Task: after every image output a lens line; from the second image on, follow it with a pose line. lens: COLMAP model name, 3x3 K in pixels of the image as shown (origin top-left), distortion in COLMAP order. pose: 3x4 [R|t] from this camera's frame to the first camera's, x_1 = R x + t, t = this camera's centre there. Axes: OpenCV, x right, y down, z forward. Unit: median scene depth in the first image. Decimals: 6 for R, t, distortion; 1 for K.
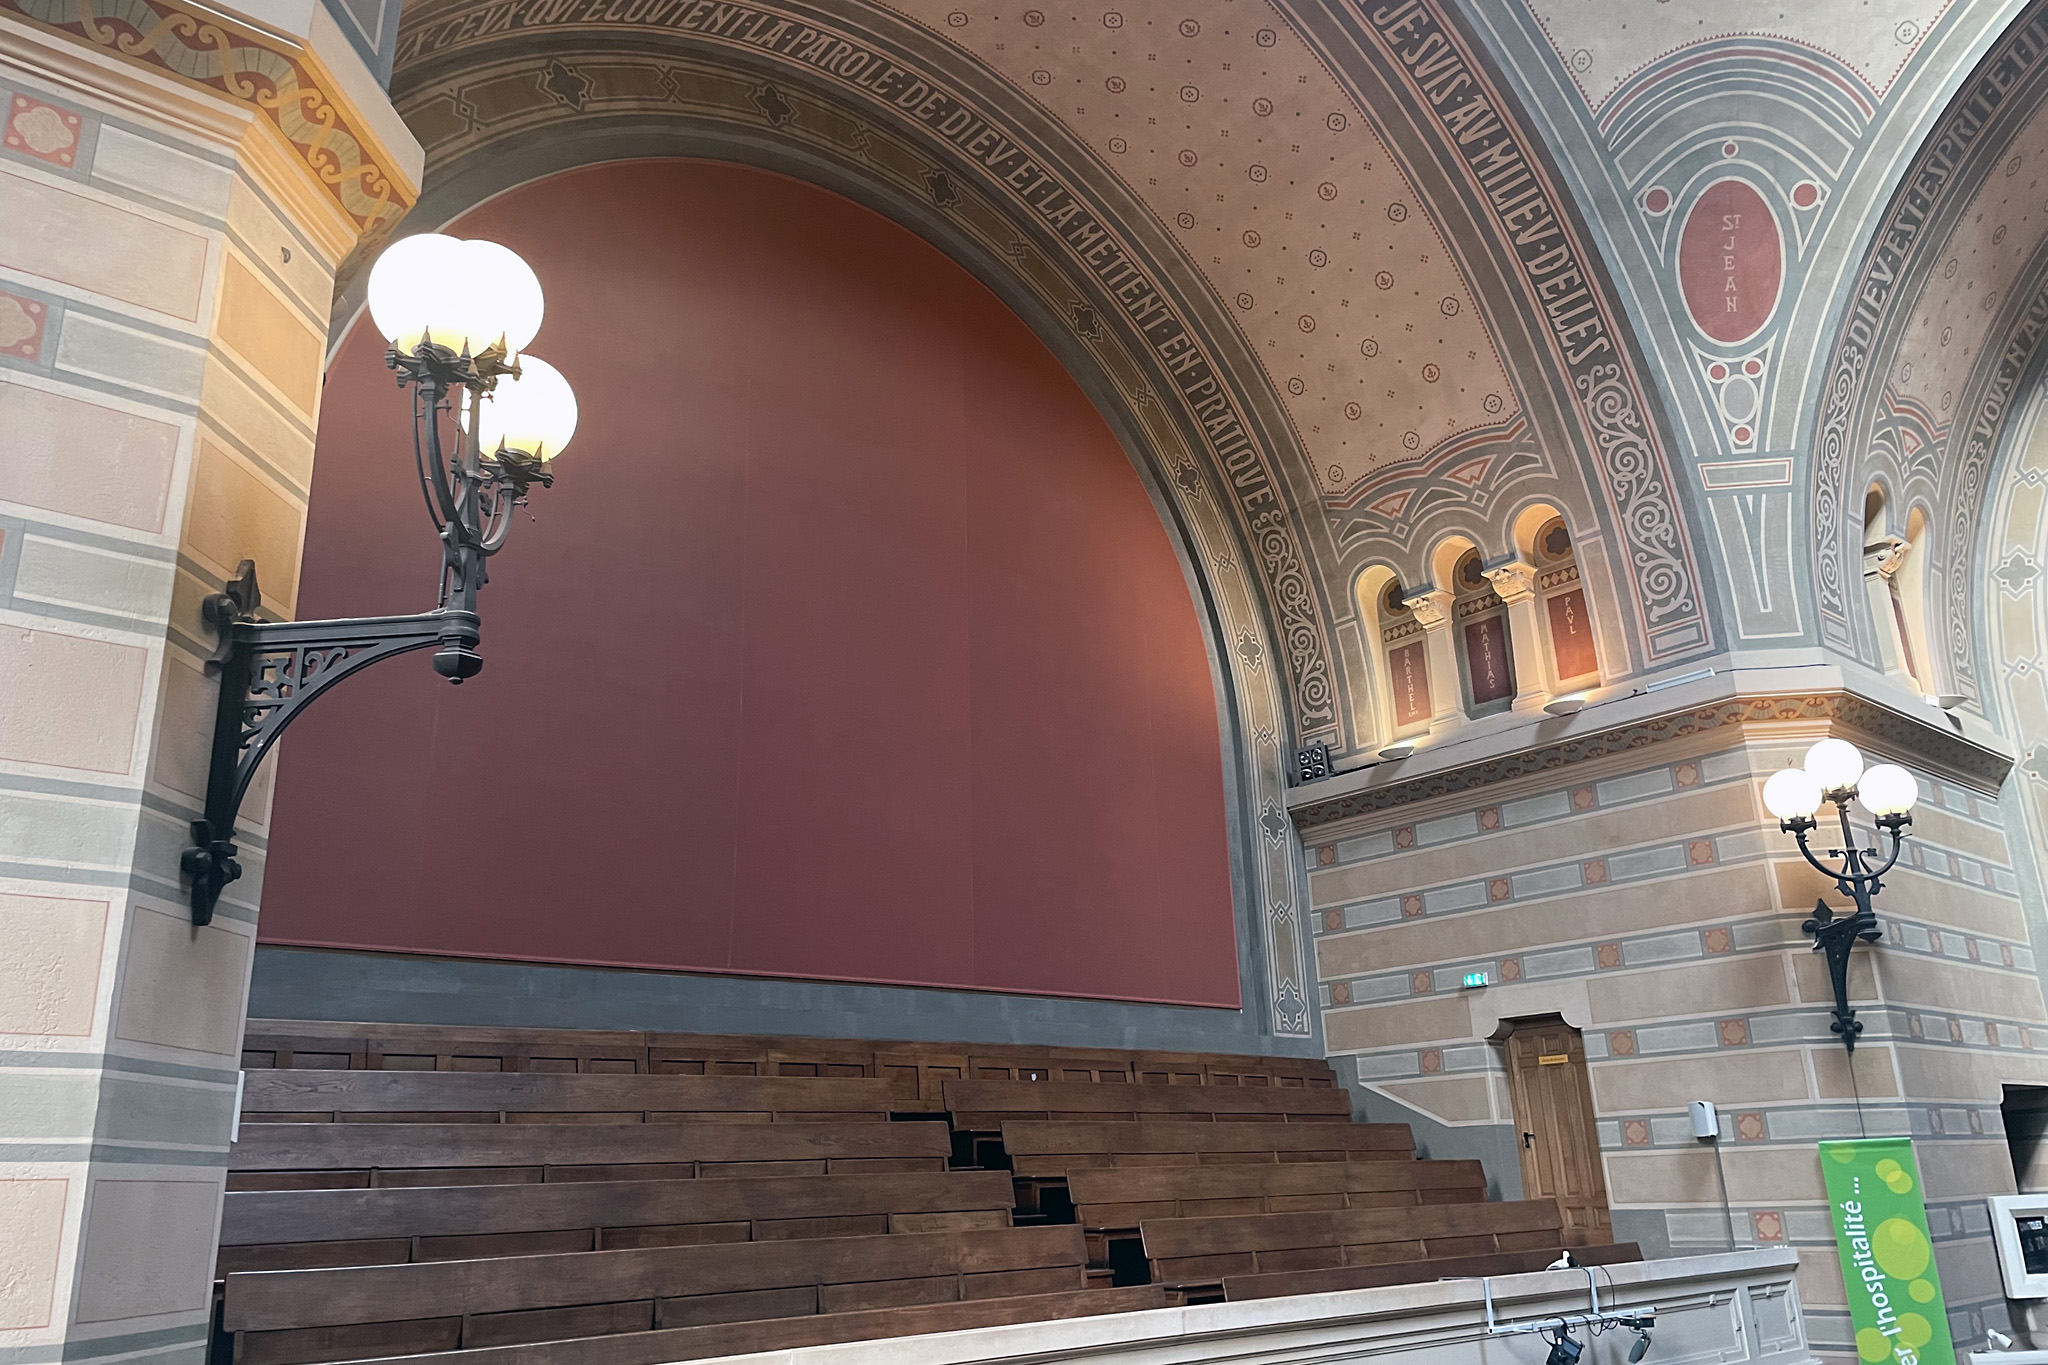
lens RADIAL K [[1537.2, 0, 1033.3], [0, 1537.2, 675.6], [0, 0, 1]] dist [0.069308, -0.086932]
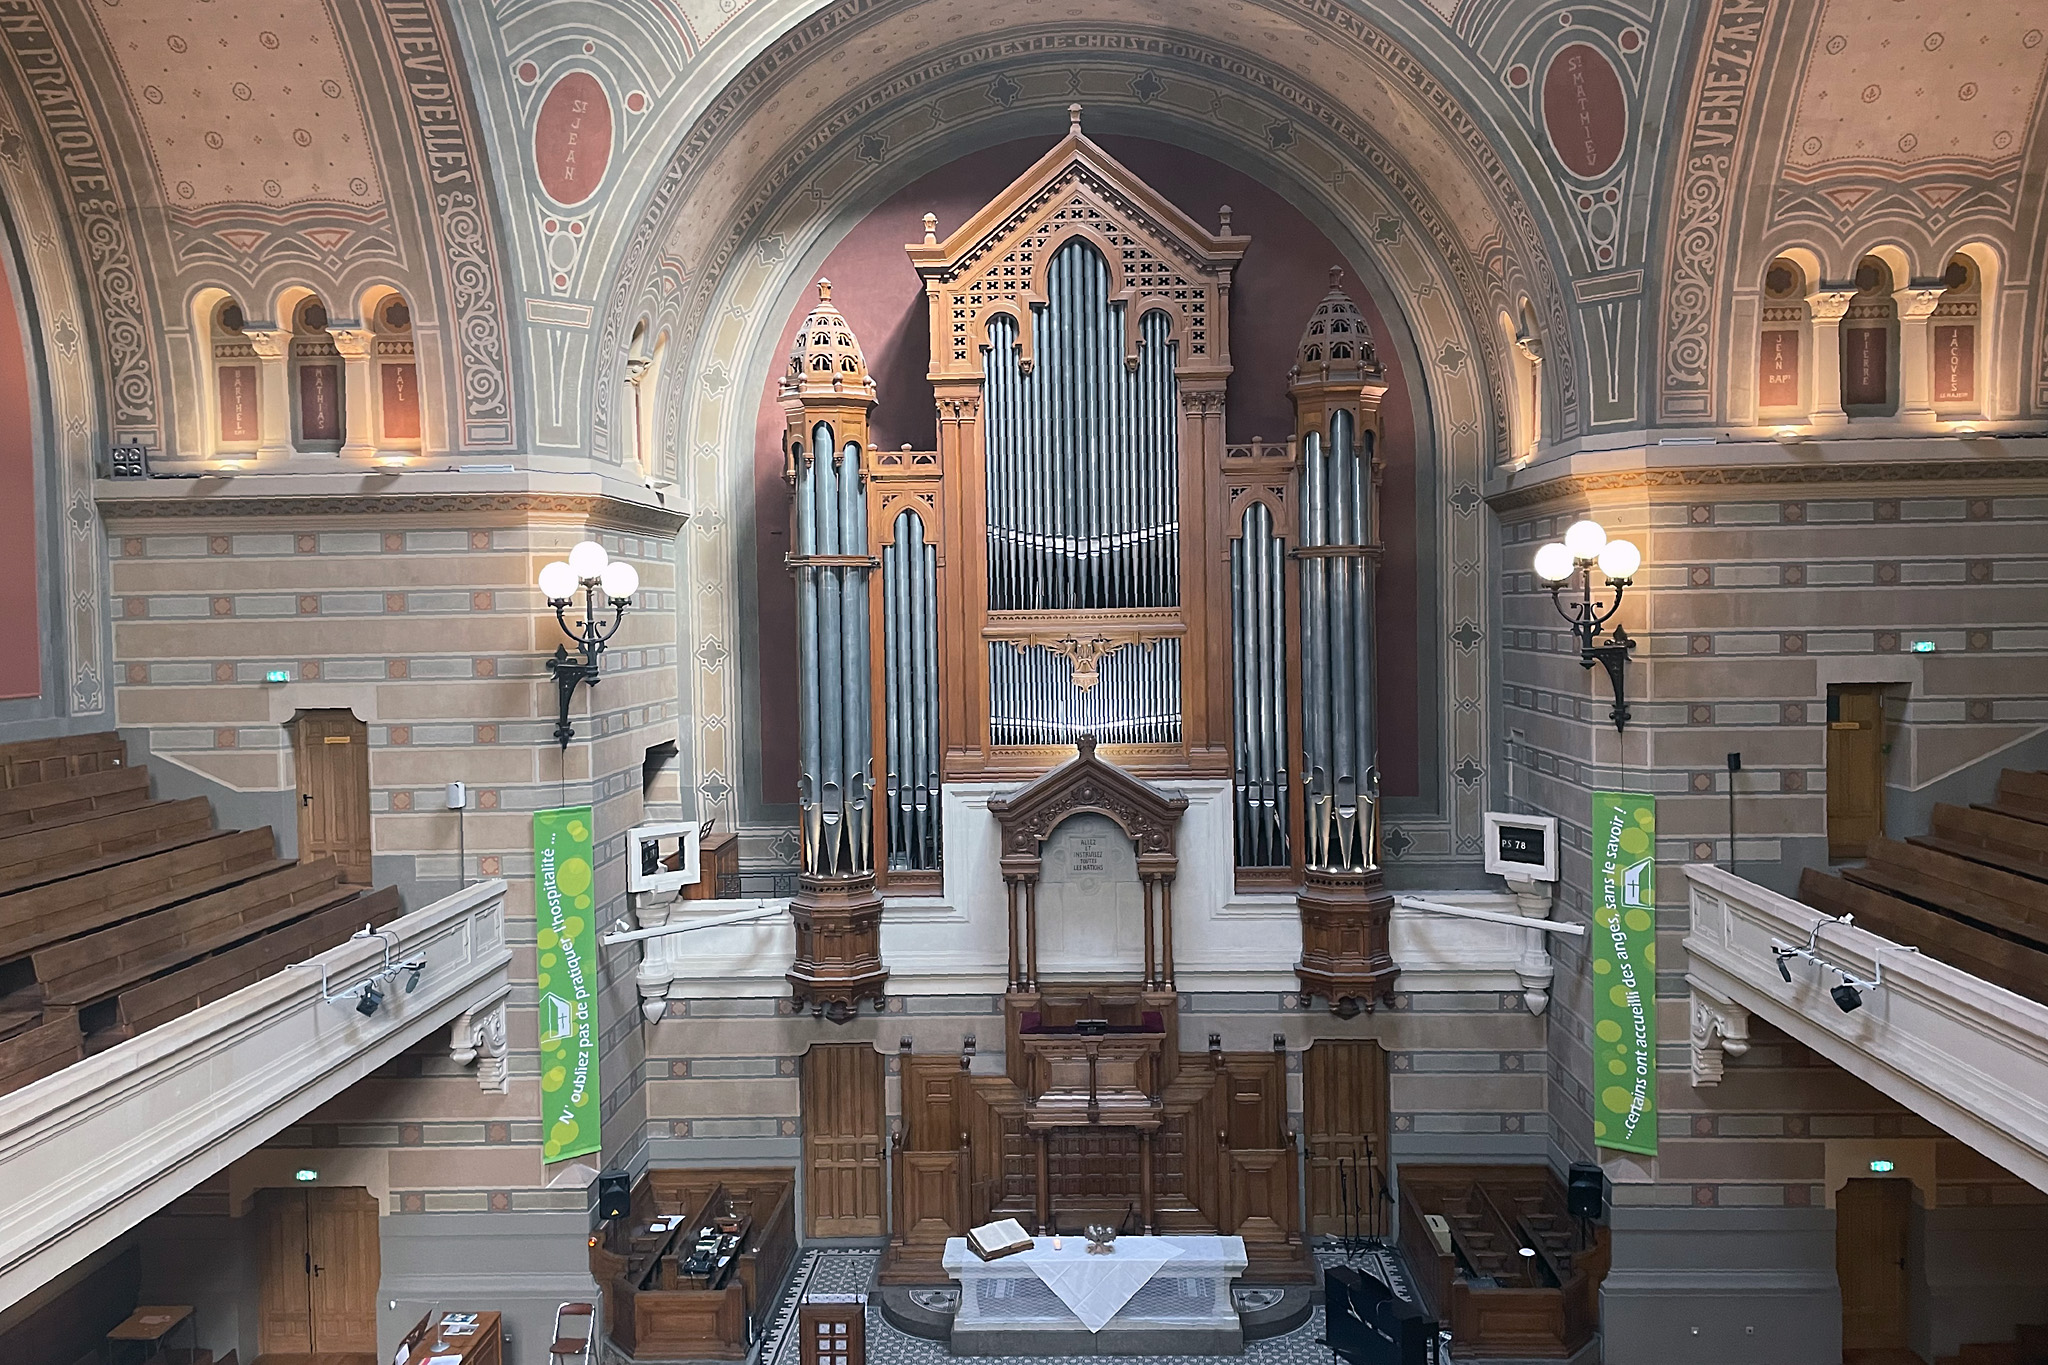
lens RADIAL K [[1537.2, 0, 1031.5], [0, 1537.2, 664.6], [0, 0, 1]] dist [0.069308, -0.086932]
pose [[0.684352, 0.001138, 0.729151, -0.202171], [-0.235945, 0.946542, 0.219972, -0.224919], [-0.689922, -0.322578, 0.648036, -0.185904]]
